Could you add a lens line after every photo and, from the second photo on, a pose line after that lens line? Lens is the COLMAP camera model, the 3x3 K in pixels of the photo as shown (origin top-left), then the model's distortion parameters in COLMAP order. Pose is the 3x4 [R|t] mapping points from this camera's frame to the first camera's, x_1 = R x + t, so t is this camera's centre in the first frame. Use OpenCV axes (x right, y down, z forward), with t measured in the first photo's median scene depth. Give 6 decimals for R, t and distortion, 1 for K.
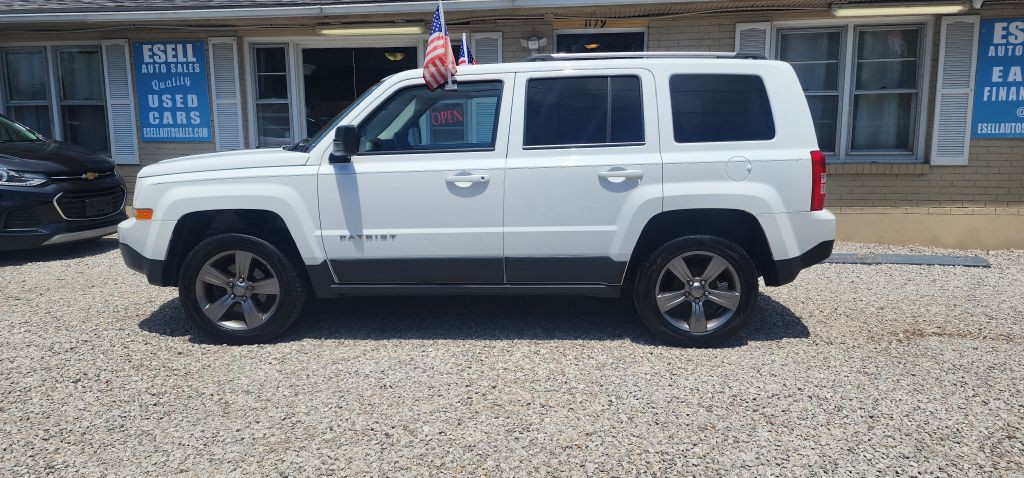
lens RADIAL K [[704.2, 0, 512.0], [0, 704.2, 239.0], [0, 0, 1]] dist [0.089878, -0.086964]
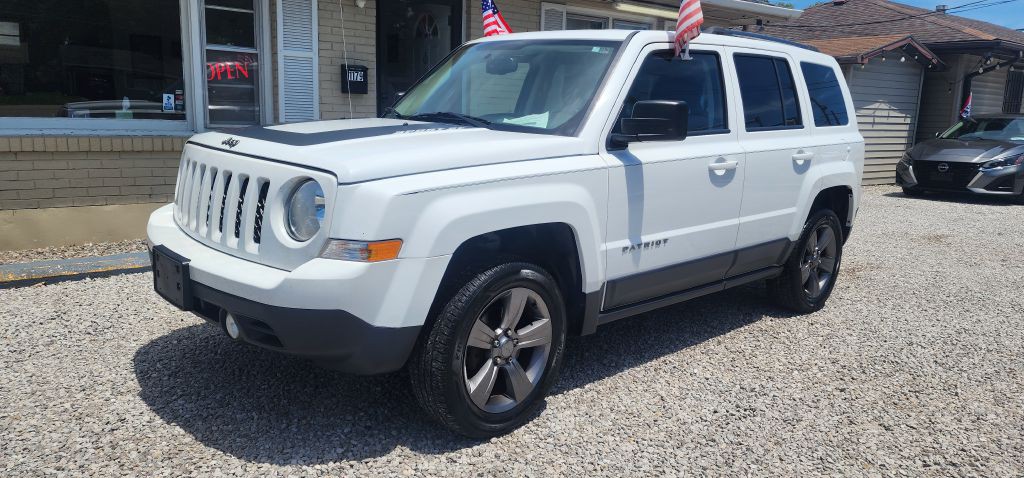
lens RADIAL K [[710.4, 0, 533.0], [0, 710.4, 231.8], [0, 0, 1]] dist [0.085977, -0.087696]
pose [[0.679276, -0.097914, 0.727322, -0.531480], [0.069511, 0.995188, 0.069055, -0.049649], [-0.730583, 0.003649, 0.682814, 0.345867]]
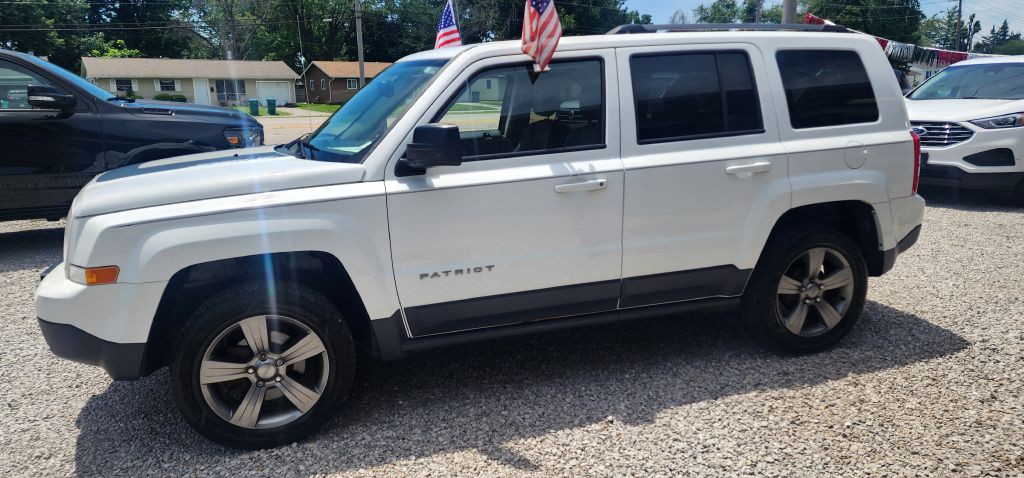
lens RADIAL K [[706.1, 0, 522.9], [0, 706.1, 238.8], [0, 0, 1]] dist [0.082435, -0.076535]
pose [[0.930326, -0.094821, 0.354263, -0.247176], [0.069957, 0.994143, 0.082377, -0.058805], [-0.359999, -0.051855, 0.931511, 0.177349]]
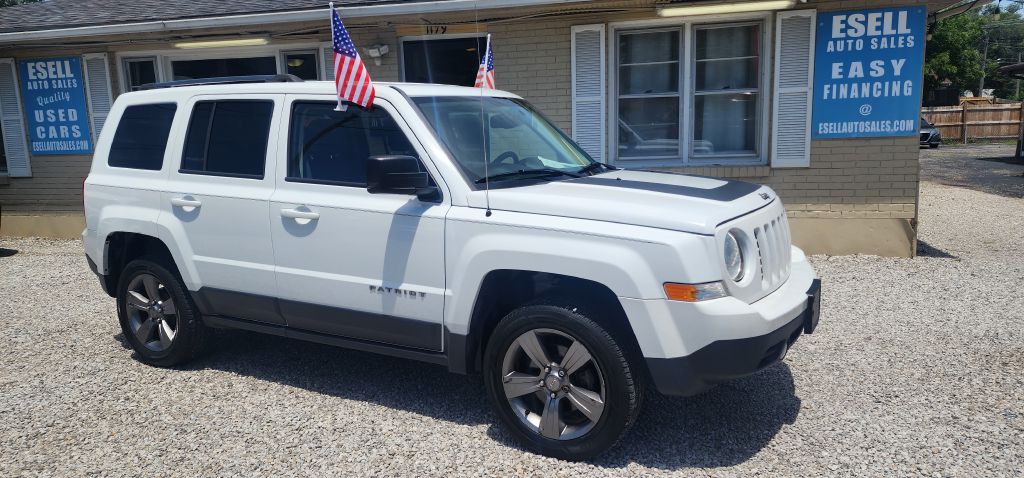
lens RADIAL K [[704.2, 0, 512.0], [0, 704.2, 239.0], [0, 0, 1]] dist [0.089878, -0.086964]
pose [[0.995634, -0.009729, -0.092831, 0.365349], [0.011660, 0.999726, 0.020286, -0.034039], [0.092609, -0.021280, 0.995475, 0.016990]]
